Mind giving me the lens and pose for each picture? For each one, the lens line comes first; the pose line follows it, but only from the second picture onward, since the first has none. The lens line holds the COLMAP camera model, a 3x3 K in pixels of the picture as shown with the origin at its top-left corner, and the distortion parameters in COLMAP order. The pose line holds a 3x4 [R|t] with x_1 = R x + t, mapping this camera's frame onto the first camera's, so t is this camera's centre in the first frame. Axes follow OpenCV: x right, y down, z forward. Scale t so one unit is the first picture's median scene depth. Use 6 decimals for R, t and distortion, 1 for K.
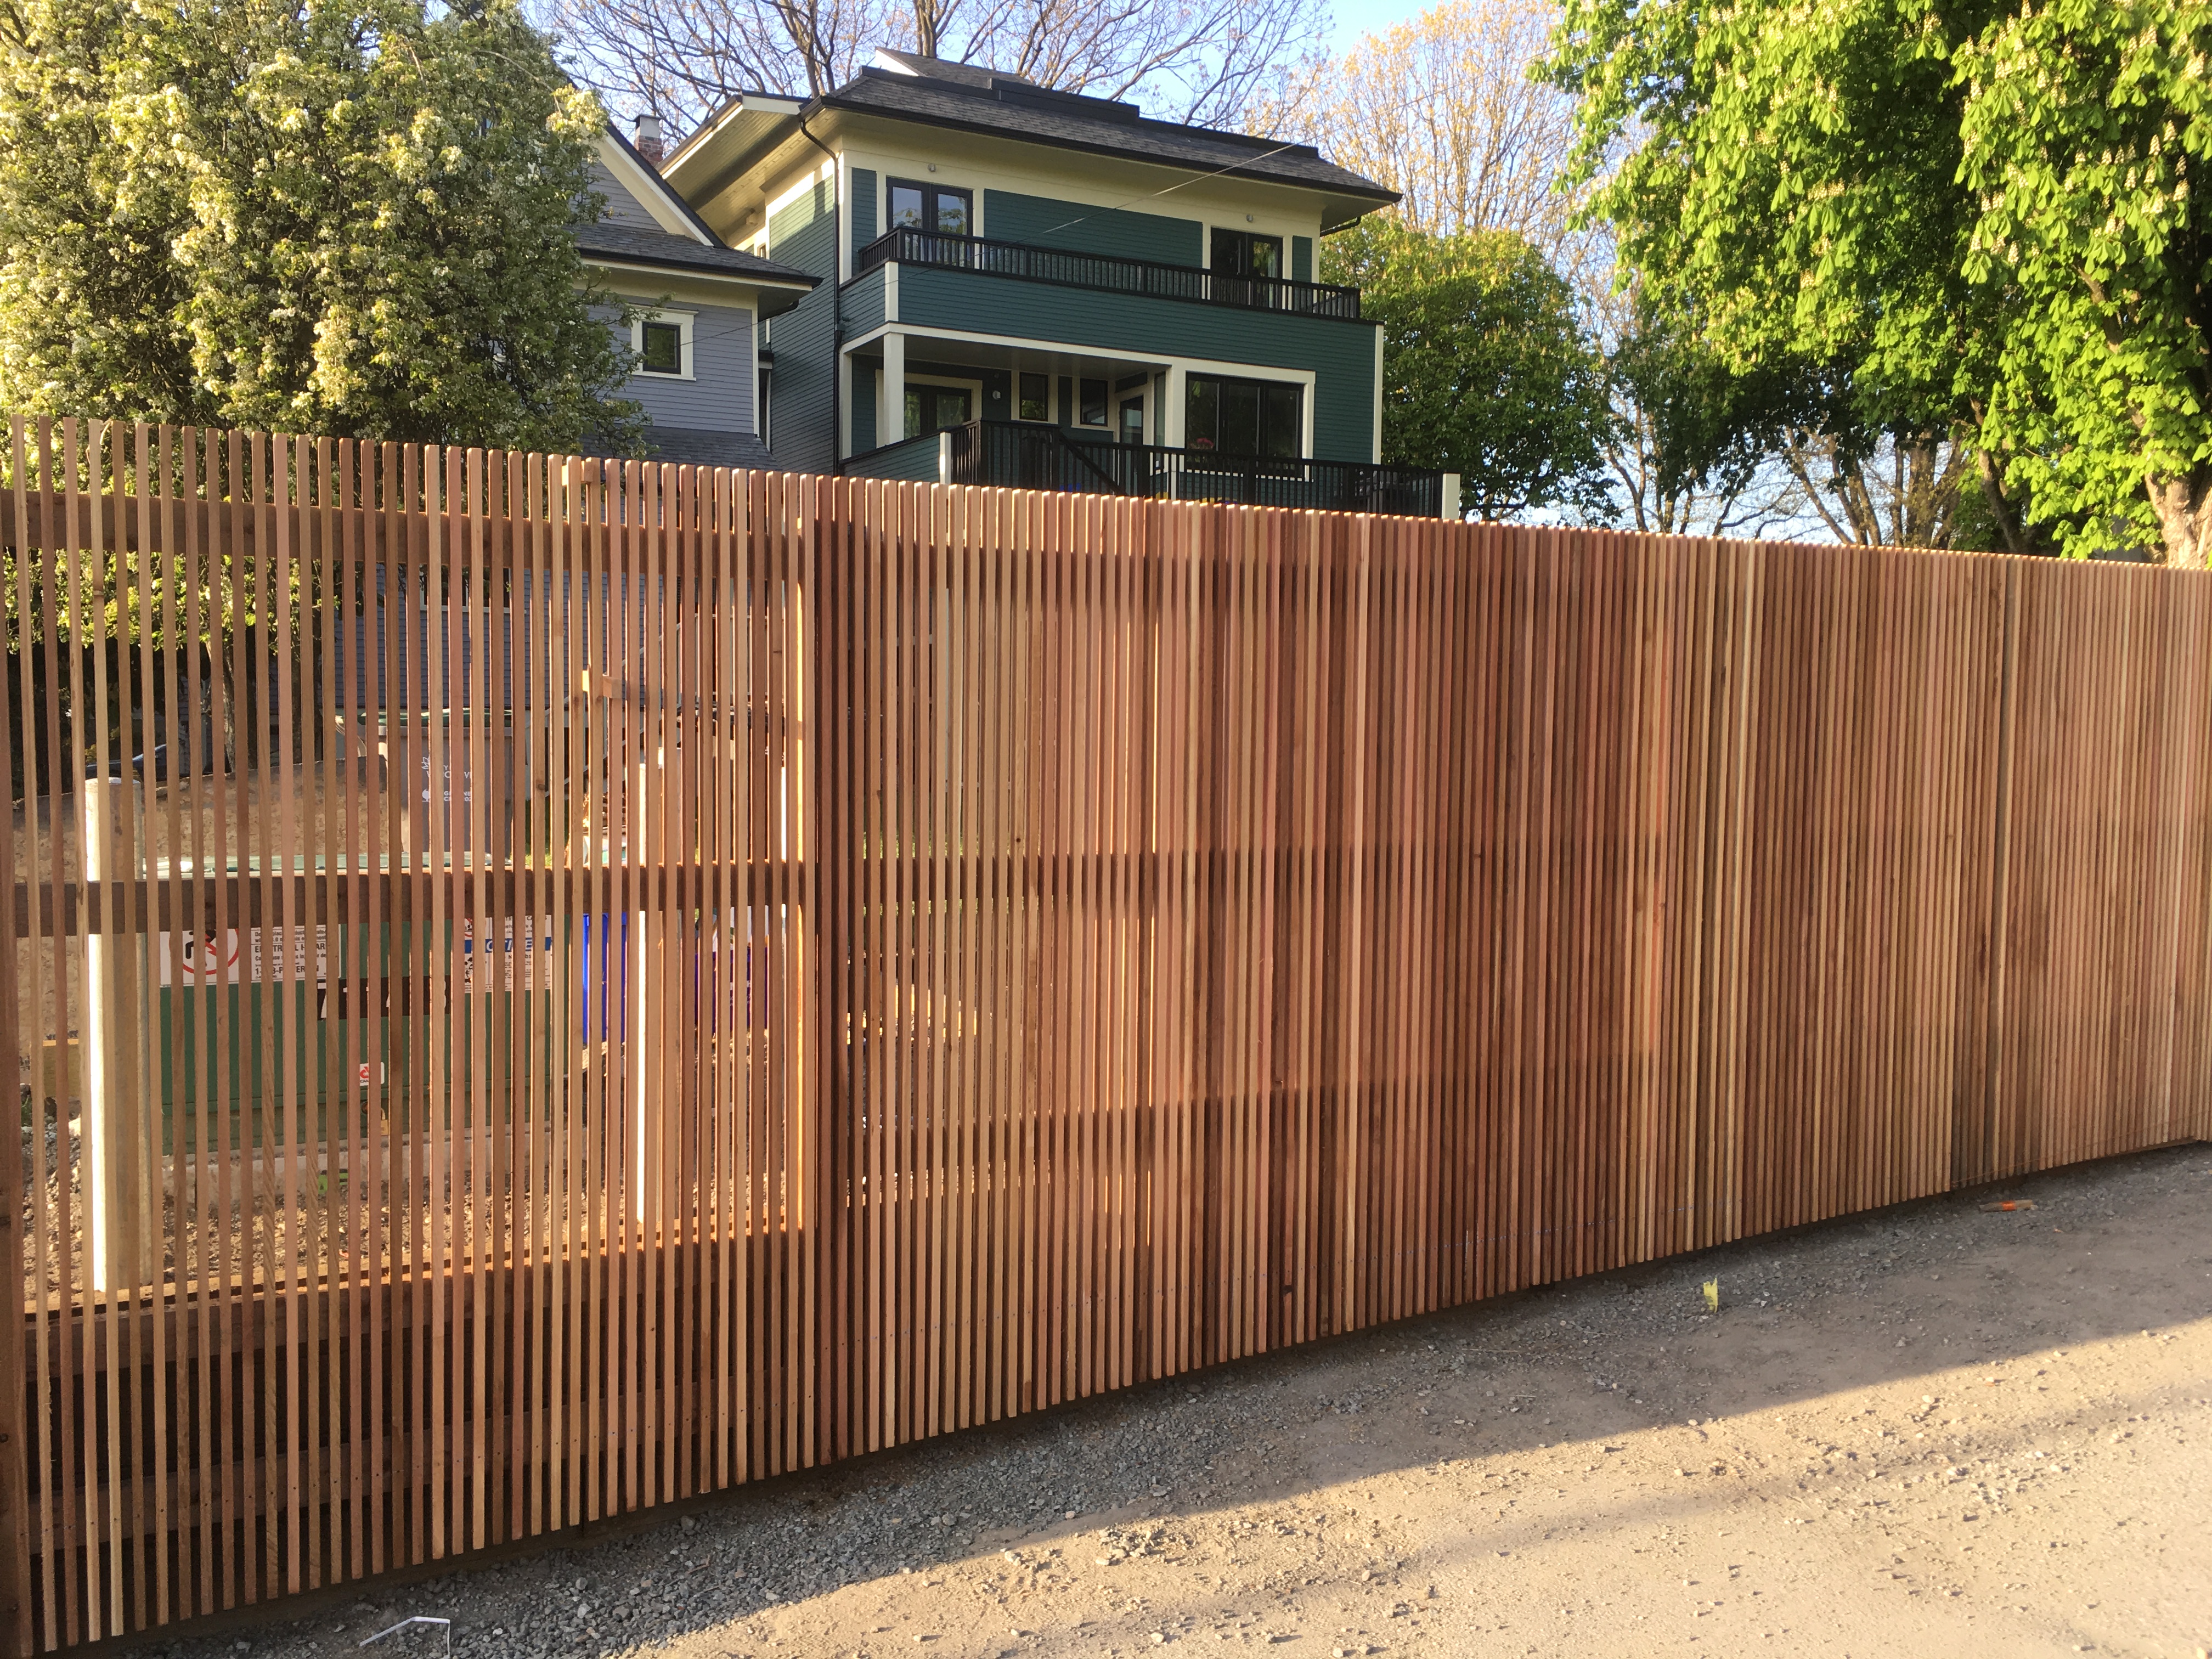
lens RADIAL K [[1872.0, 0, 1106.0], [0, 1872.0, 829.5], [0, 0, 1]] dist [0.080575, -0.122136]
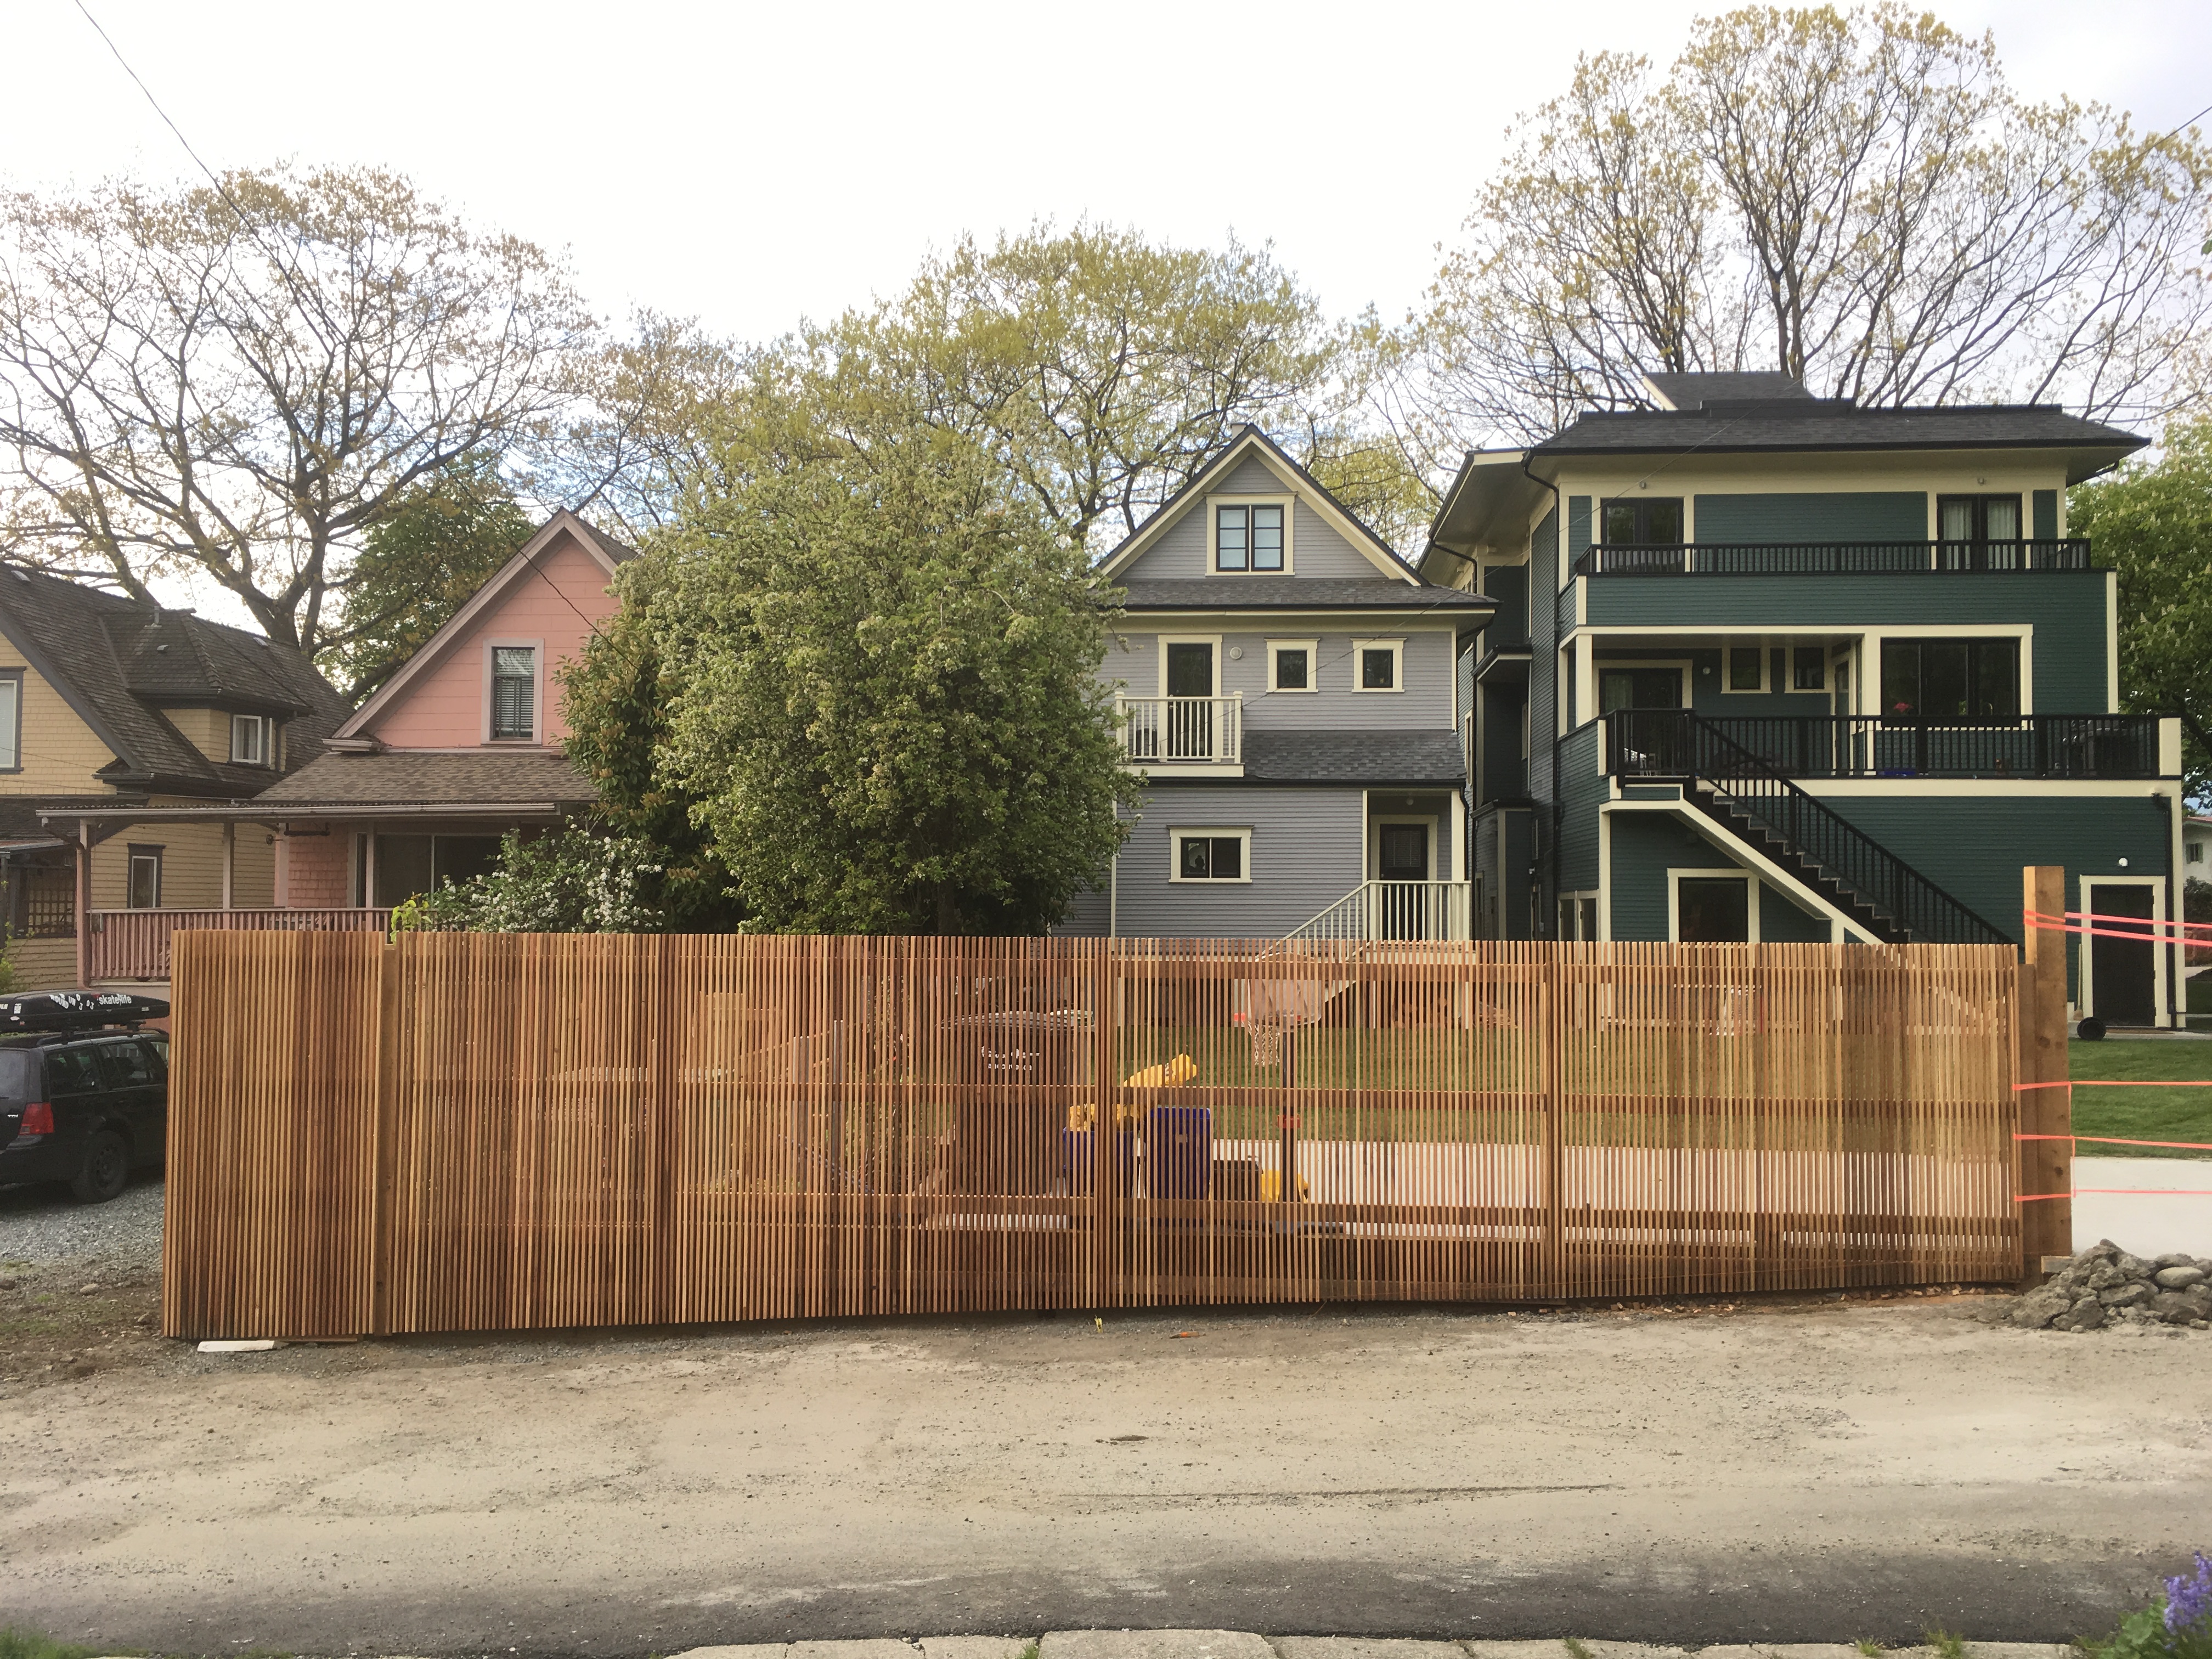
lens RADIAL K [[1872.0, 0, 1106.0], [0, 1872.0, 829.5], [0, 0, 1]] dist [0.080575, -0.122136]
pose [[0.847929, -0.028228, -0.529358, 0.269576], [-0.032048, 0.994025, -0.104340, -0.012297], [0.529140, 0.105438, 0.841958, -0.138467]]
